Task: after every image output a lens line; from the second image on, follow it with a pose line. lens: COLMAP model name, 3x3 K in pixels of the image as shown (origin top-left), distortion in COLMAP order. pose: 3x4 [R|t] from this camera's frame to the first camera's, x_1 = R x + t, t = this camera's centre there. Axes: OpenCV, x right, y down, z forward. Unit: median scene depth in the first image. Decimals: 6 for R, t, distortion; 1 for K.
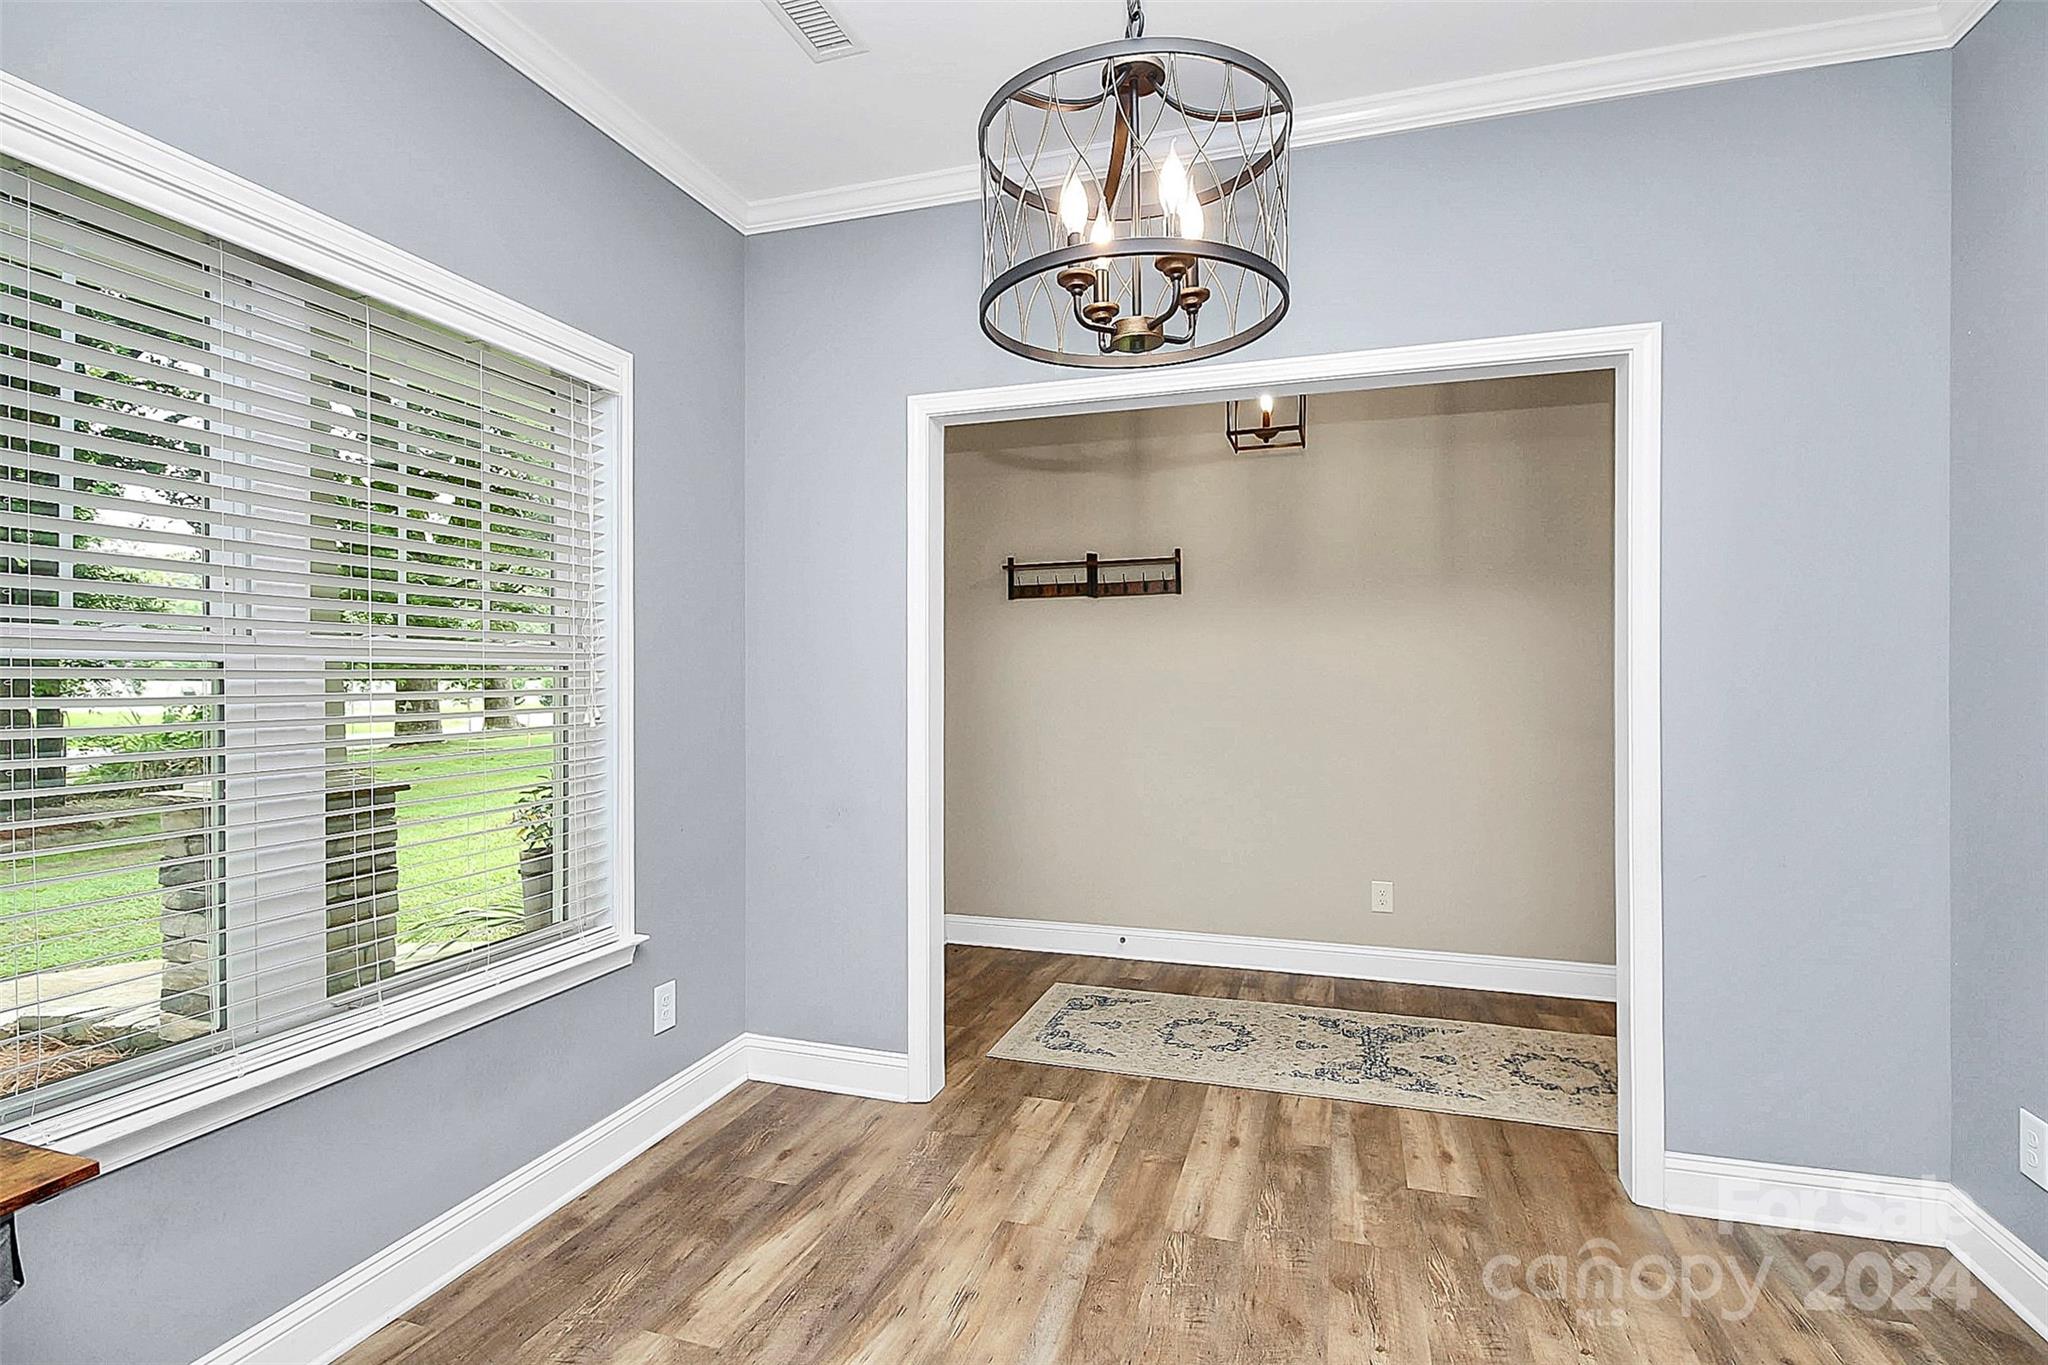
lens RADIAL K [[963.2, 0, 1024.0], [0, 963.2, 682.5], [0, 0, 1]] dist [-0.001413, -0.000315]
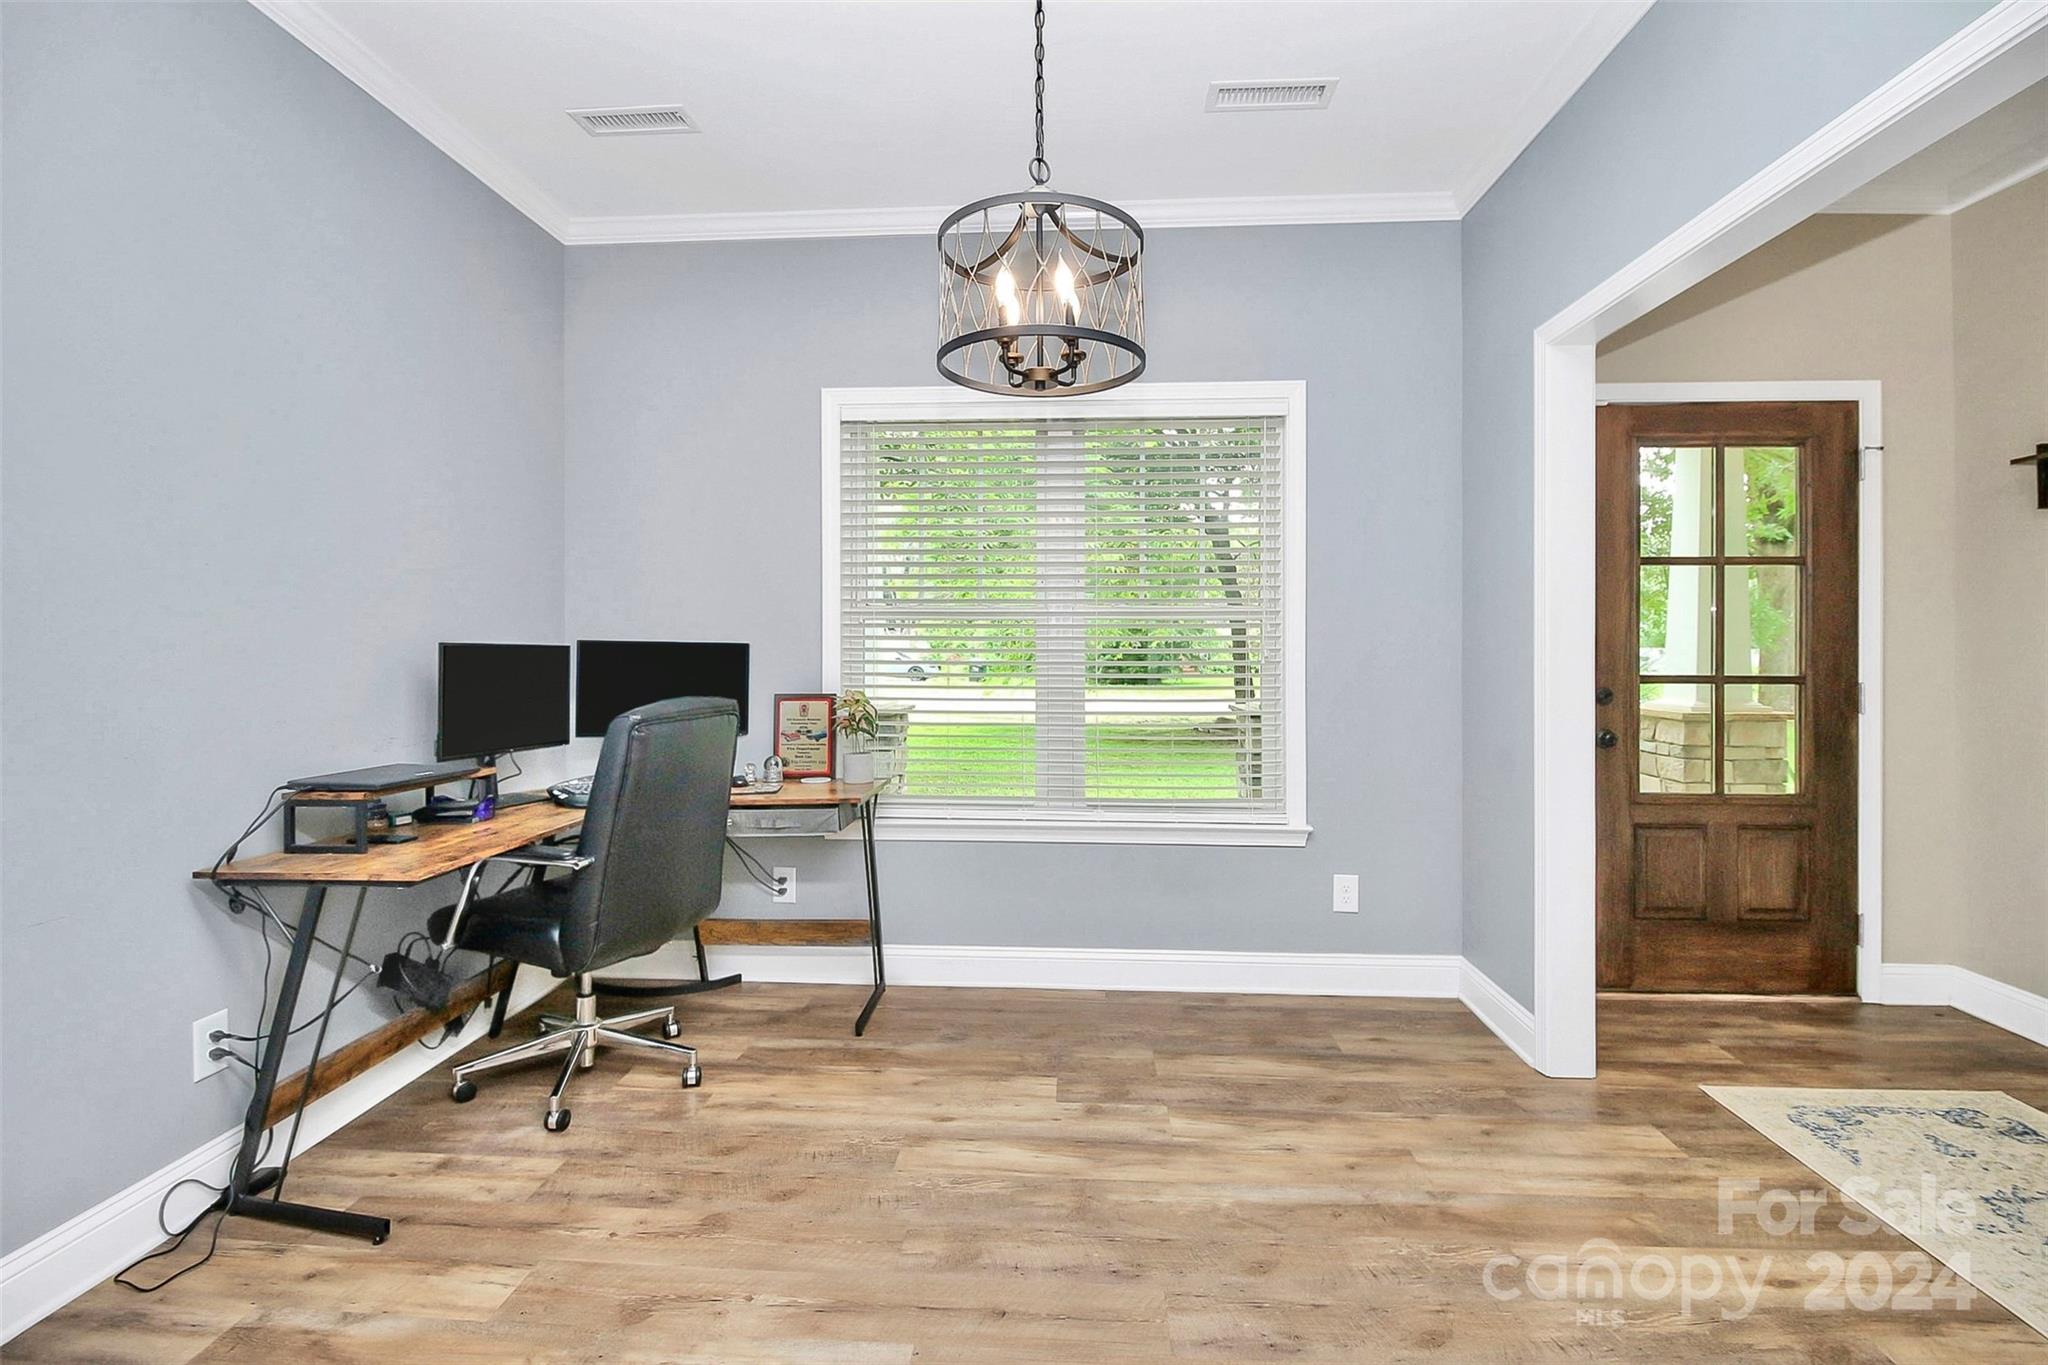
lens RADIAL K [[950.3, 0, 1023.4], [0, 950.3, 654.6], [0, 0, 1]] dist [-0.003154, -0.000595]
pose [[0.258886, 0.011252, -0.965842, 0.759658], [-0.005384, 0.999933, 0.010206, 0.020120], [0.965893, 0.002558, 0.258929, 0.304631]]
